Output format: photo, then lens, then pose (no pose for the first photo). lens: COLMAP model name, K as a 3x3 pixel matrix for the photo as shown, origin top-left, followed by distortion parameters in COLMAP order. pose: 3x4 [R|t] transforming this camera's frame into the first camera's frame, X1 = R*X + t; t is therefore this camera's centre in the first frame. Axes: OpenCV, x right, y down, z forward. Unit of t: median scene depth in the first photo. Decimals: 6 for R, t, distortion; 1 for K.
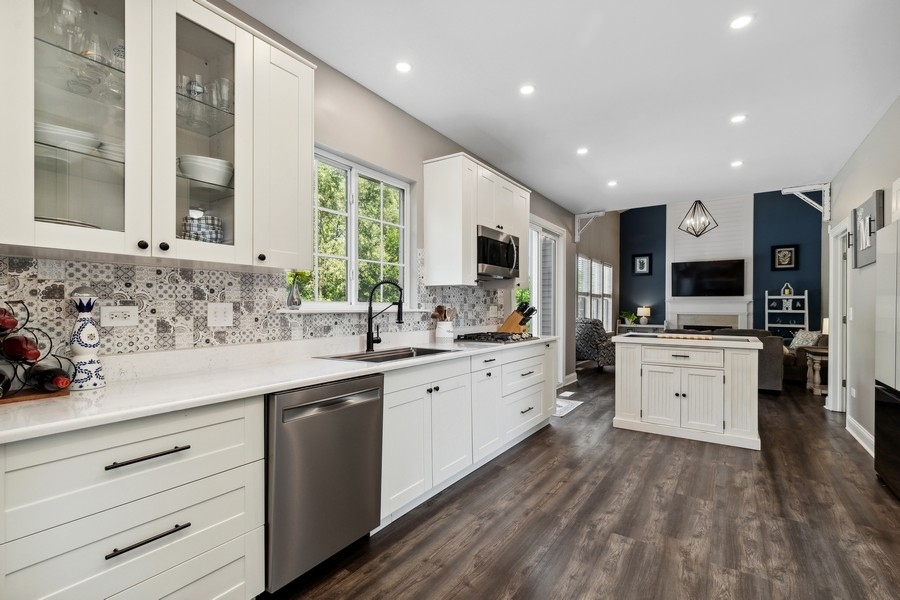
lens RADIAL K [[422.7, 0, 450.0], [0, 422.7, 300.0], [0, 0, 1]] dist [0.014719, 0.000422]
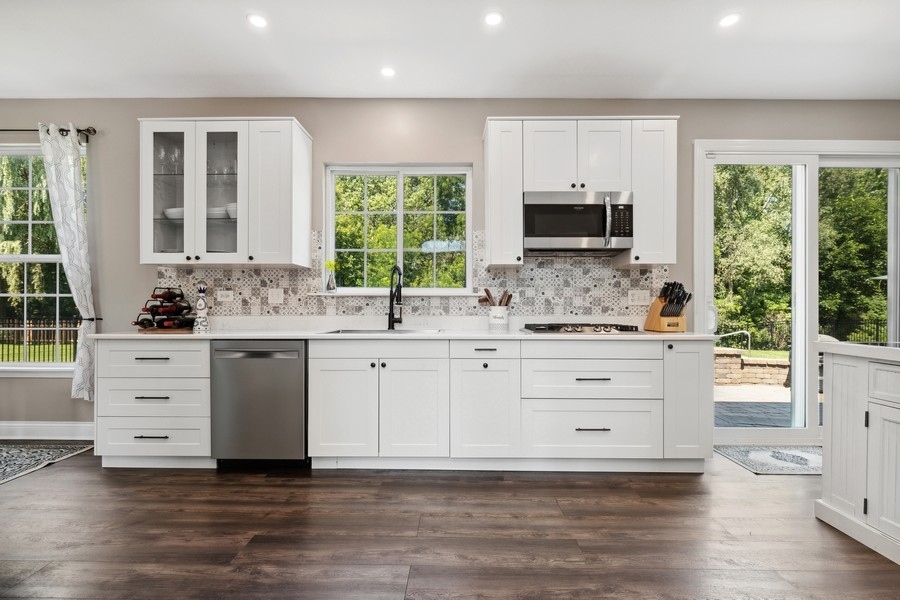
lens RADIAL K [[430.8, 0, 450.0], [0, 430.8, 300.0], [0, 0, 1]] dist [-0.003331, -0.000211]
pose [[0.536032, -0.014162, -0.844079, 1.074371], [0.012289, 0.999884, -0.008972, 0.066035], [0.844108, -0.005564, 0.536144, 0.629267]]
